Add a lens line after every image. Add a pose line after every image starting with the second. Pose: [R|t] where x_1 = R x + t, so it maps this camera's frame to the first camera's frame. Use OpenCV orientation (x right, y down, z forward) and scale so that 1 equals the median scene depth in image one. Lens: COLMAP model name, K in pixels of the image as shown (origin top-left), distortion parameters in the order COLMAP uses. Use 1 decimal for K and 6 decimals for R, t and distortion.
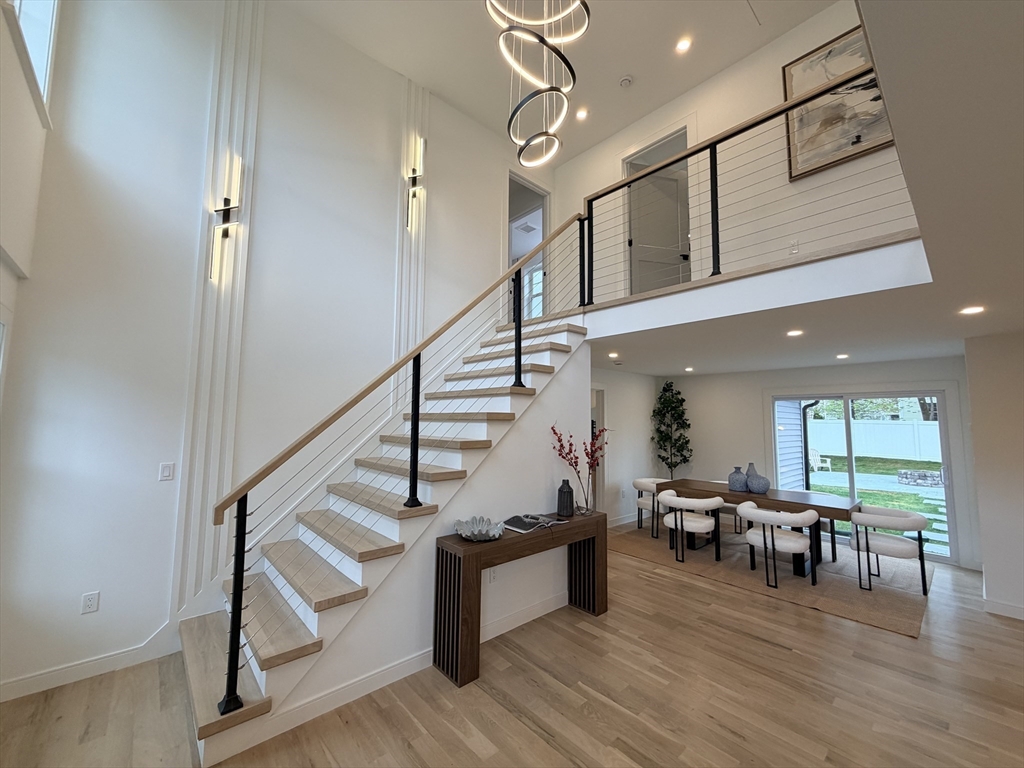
lens RADIAL K [[407.7, 0, 511.2], [0, 407.7, 386.0], [0, 0, 1]] dist [-0.004020, 0.001654]
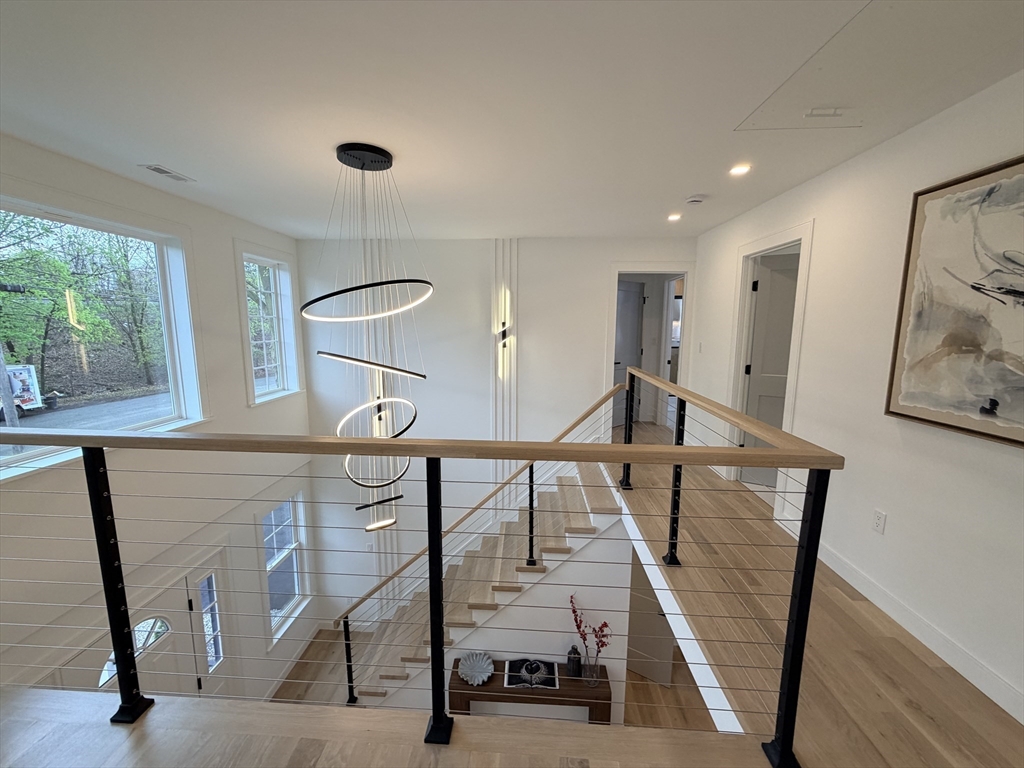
lens RADIAL K [[407.7, 0, 509.4], [0, 407.7, 386.7], [0, 0, 1]] dist [-0.004020, 0.001654]
pose [[0.708256, 0.097444, -0.699199, 0.718484], [0.062424, 0.977904, 0.199519, -0.706835], [0.703191, -0.184957, 0.686523, 0.228591]]
